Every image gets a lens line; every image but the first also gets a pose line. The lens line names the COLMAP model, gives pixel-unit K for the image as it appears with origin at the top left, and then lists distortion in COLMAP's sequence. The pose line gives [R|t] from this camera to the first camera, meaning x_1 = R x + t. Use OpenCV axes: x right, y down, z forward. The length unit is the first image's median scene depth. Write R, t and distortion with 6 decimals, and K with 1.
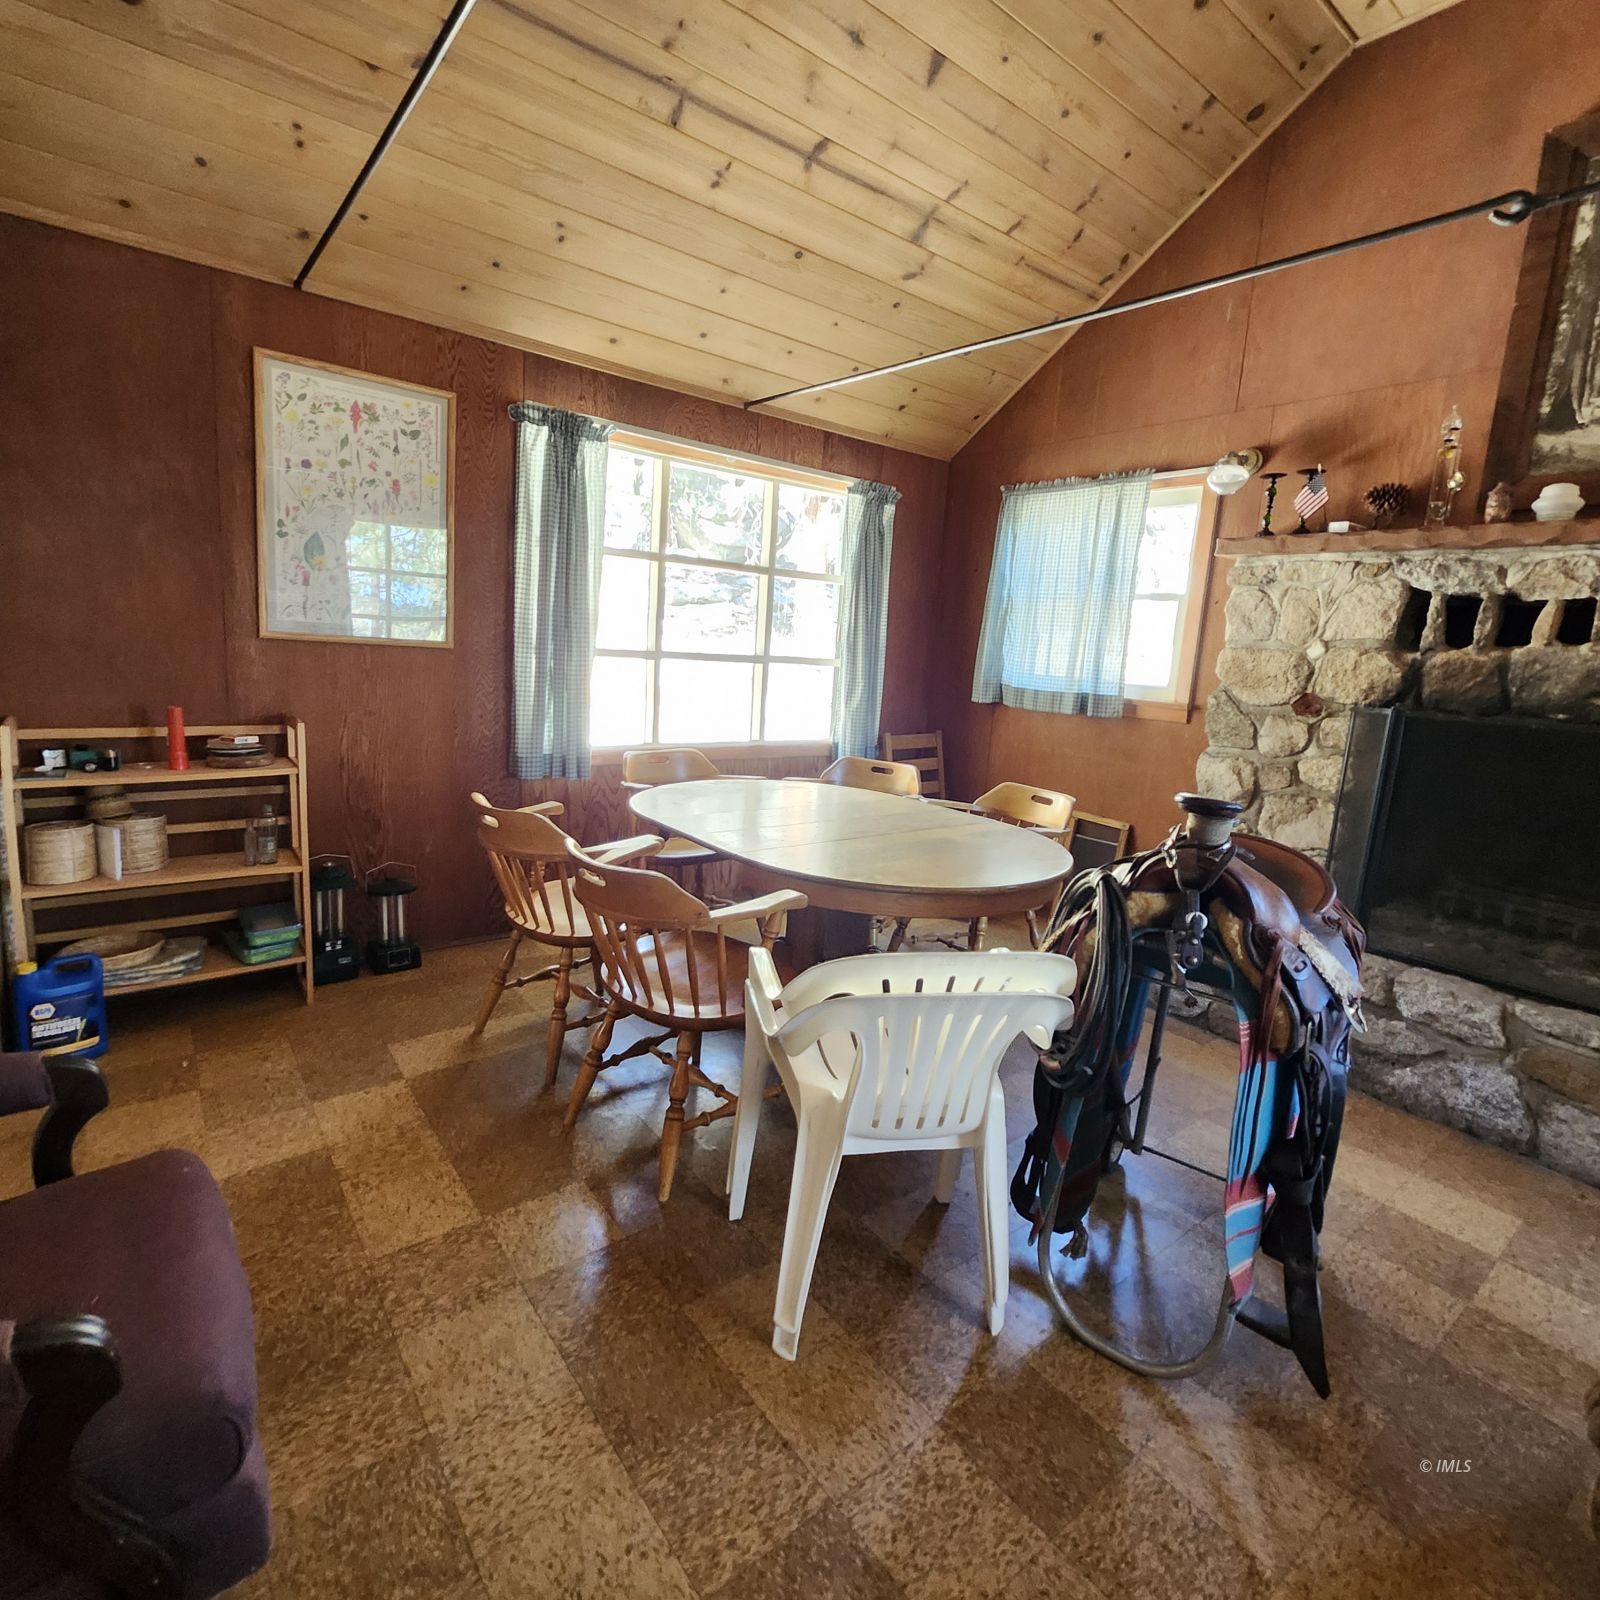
lens RADIAL K [[817.2, 0, 821.1], [0, 817.2, 781.0], [0, 0, 1]] dist [-0.000579, -0.001832]
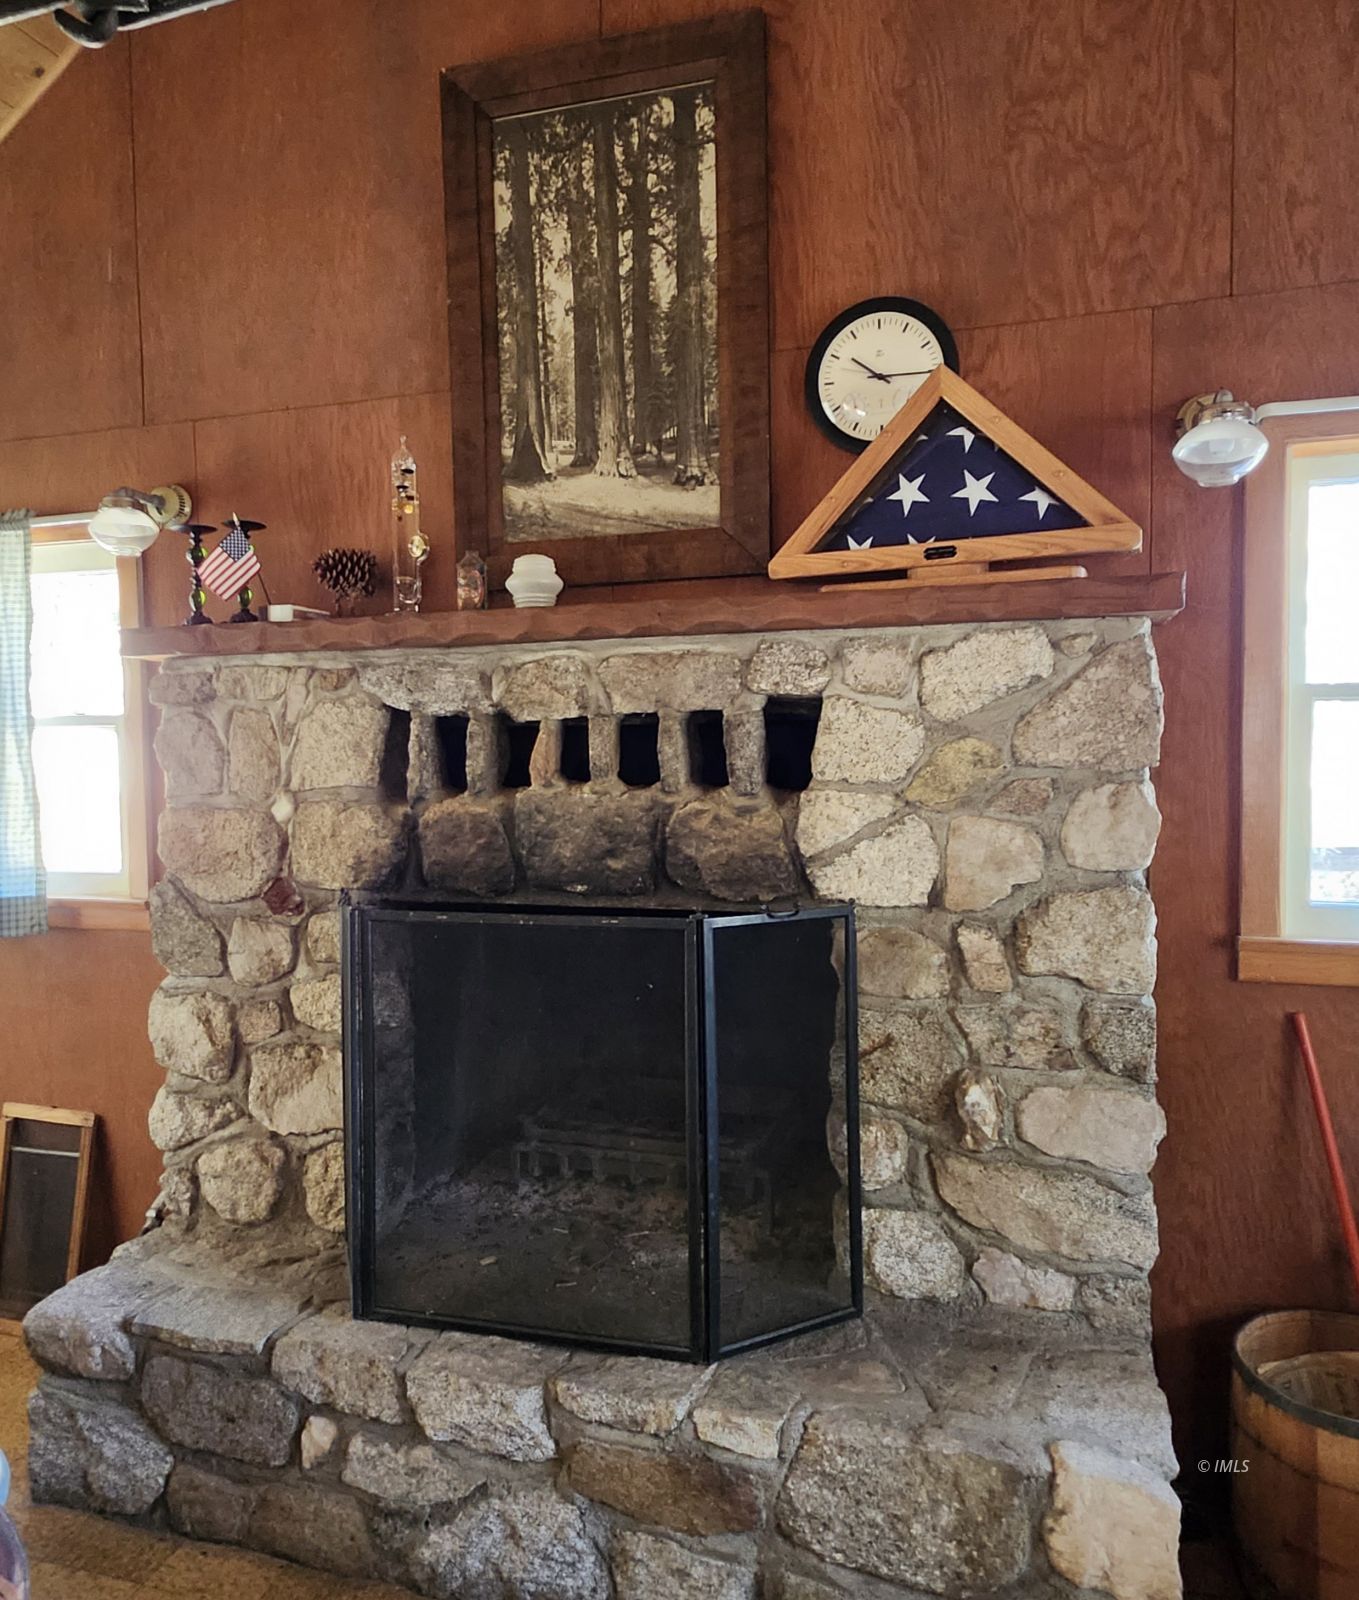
lens RADIAL K [[1055.3, 0, 654.2], [0, 1055.3, 788.6], [0, 0, 1]] dist [0.004947, -0.003891]
pose [[0.831328, -0.095495, 0.547516, 0.397713], [0.155984, 0.985623, -0.064932, -0.077514], [-0.533444, 0.139383, 0.834272, 0.182167]]
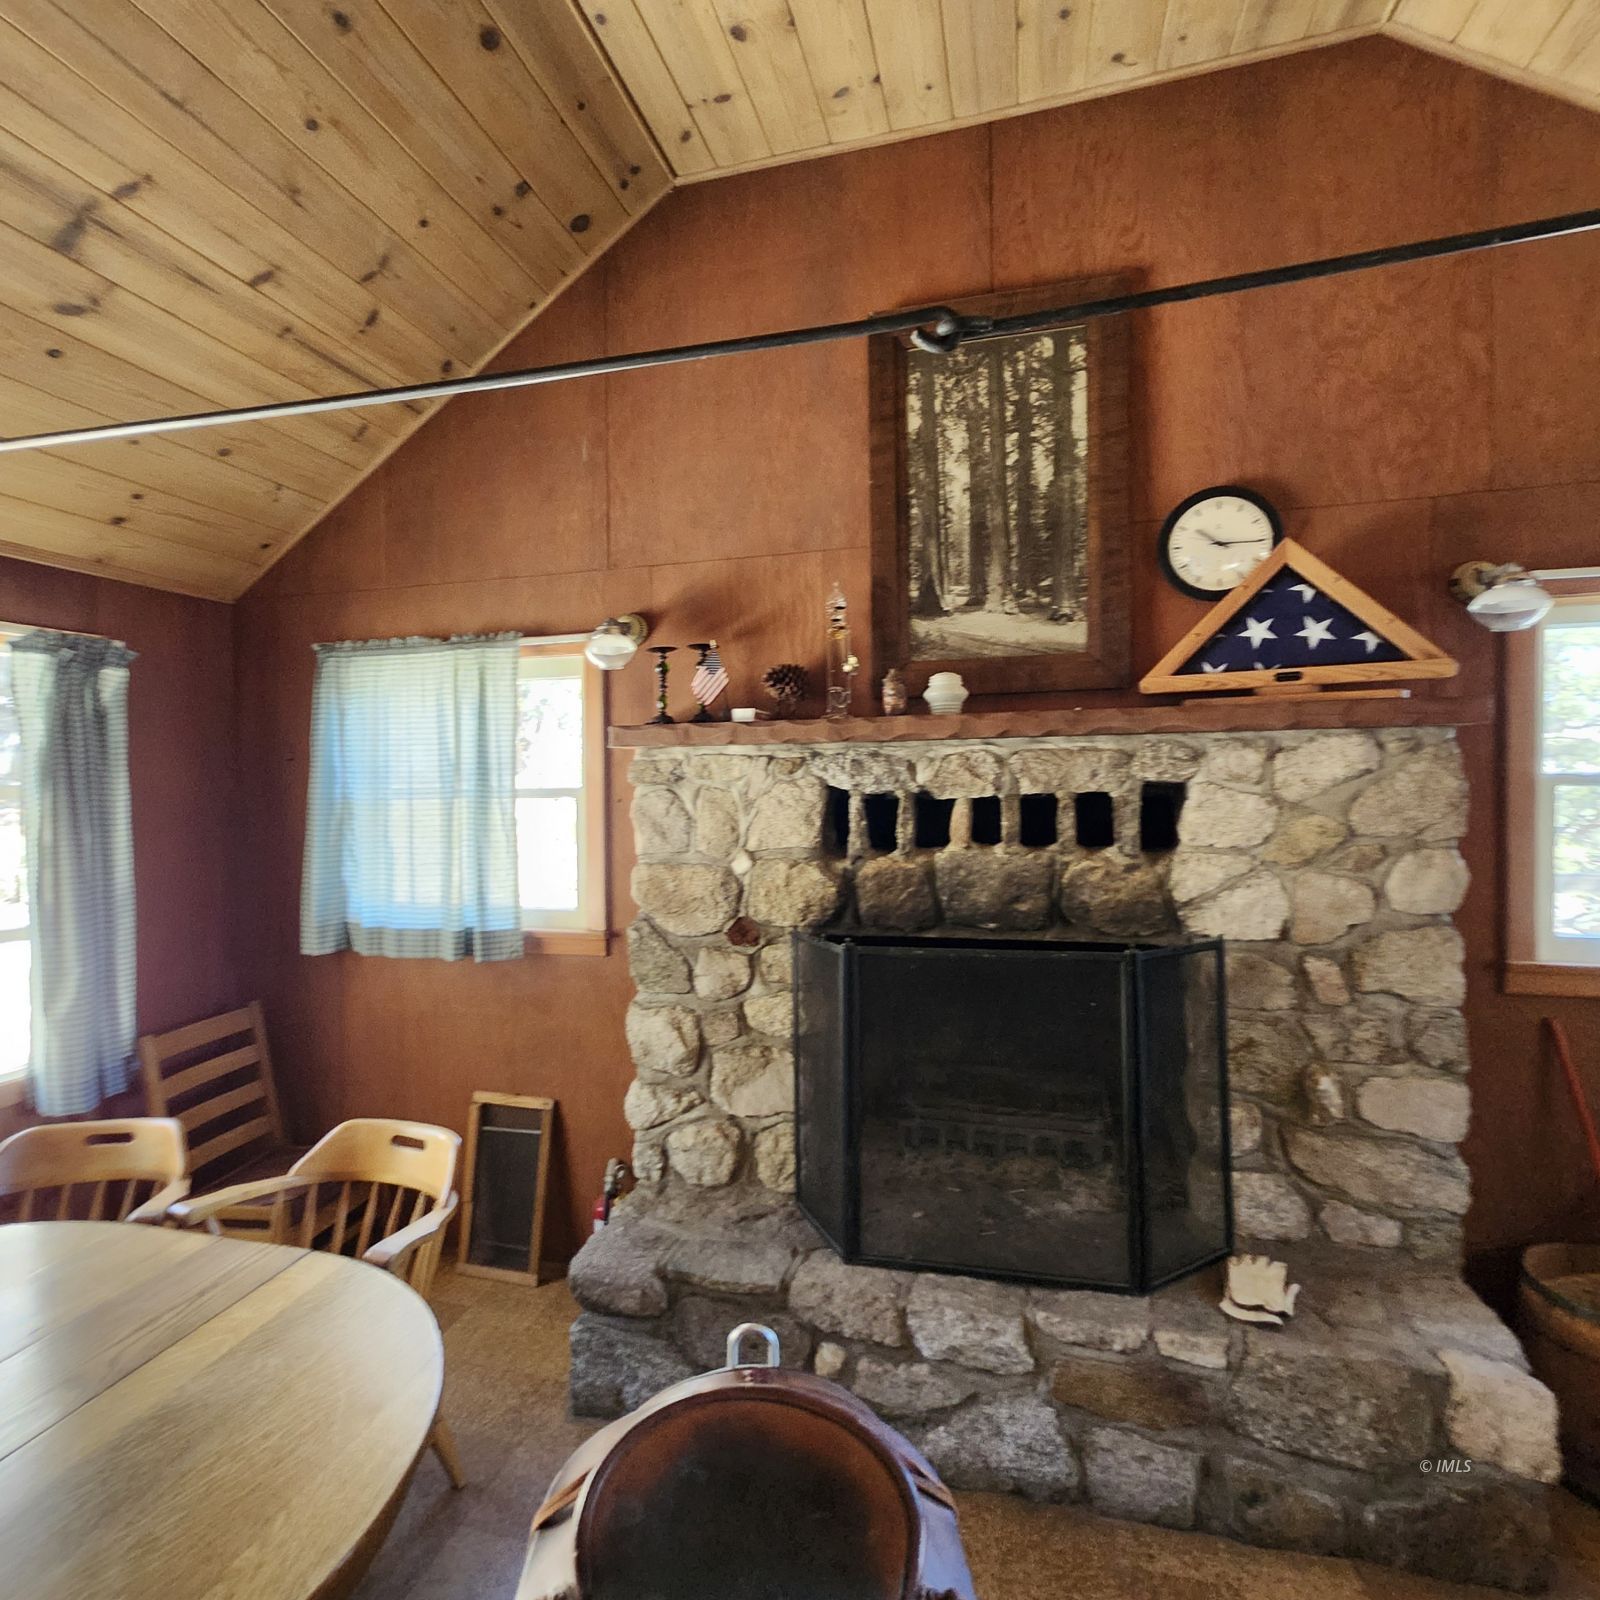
lens RADIAL K [[817.2, 0, 776.5], [0, 817.2, 796.6], [0, 0, 1]] dist [-0.000579, -0.001832]
pose [[0.811277, -0.078583, 0.579357, 0.171313], [0.159128, 0.983196, -0.089469, -0.144654], [-0.562590, 0.164776, 0.810149, 0.315676]]
